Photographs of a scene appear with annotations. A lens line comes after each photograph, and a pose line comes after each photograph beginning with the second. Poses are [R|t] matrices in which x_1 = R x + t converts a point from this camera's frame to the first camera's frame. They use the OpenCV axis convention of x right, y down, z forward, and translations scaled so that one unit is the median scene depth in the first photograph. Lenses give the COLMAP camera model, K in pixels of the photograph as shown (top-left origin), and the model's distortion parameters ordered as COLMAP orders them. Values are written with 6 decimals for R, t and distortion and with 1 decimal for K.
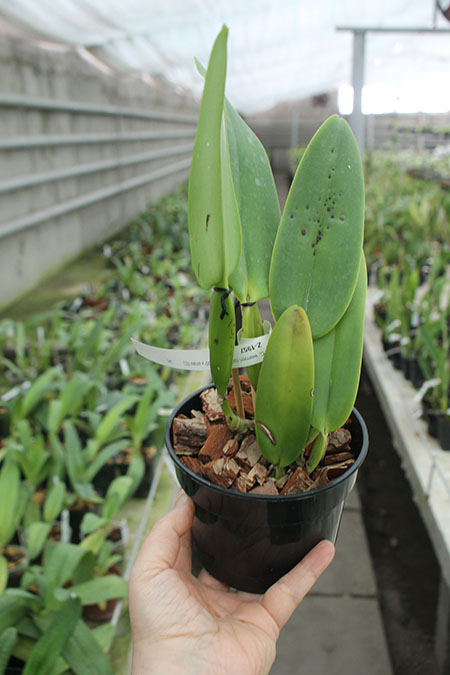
lens RADIAL K [[741.3, 0, 225.0], [0, 741.3, 337.5], [0, 0, 1]] dist [-0.104514, 0.008415]
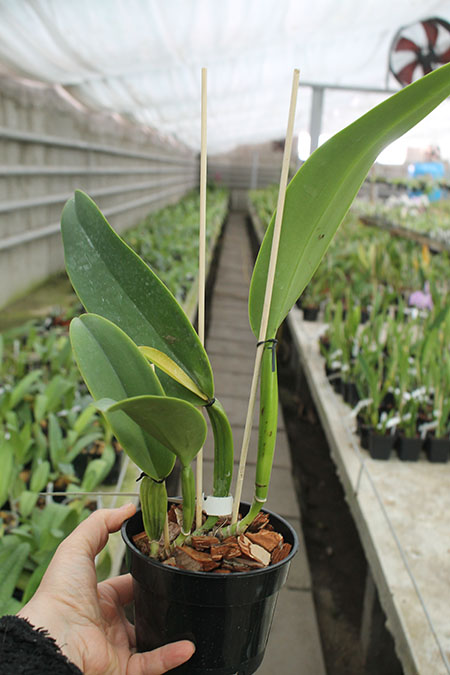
lens RADIAL K [[741.3, 0, 225.0], [0, 741.3, 337.5], [0, 0, 1]] dist [-0.104514, 0.008415]
pose [[0.996823, 0.046686, 0.064528, -0.008109], [-0.043336, 0.997687, -0.052375, 0.017070], [-0.066824, 0.049412, 0.996541, -0.072103]]
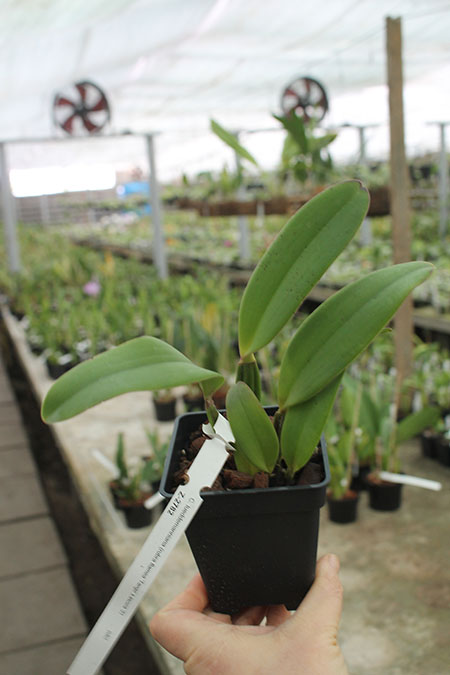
lens RADIAL K [[741.3, 0, 225.0], [0, 741.3, 337.5], [0, 0, 1]] dist [-0.104514, 0.008415]
pose [[0.913533, -0.140712, 0.381651, -0.003761], [0.177731, 0.982038, -0.063352, 0.121736], [-0.365881, 0.125705, 0.922133, -0.466683]]
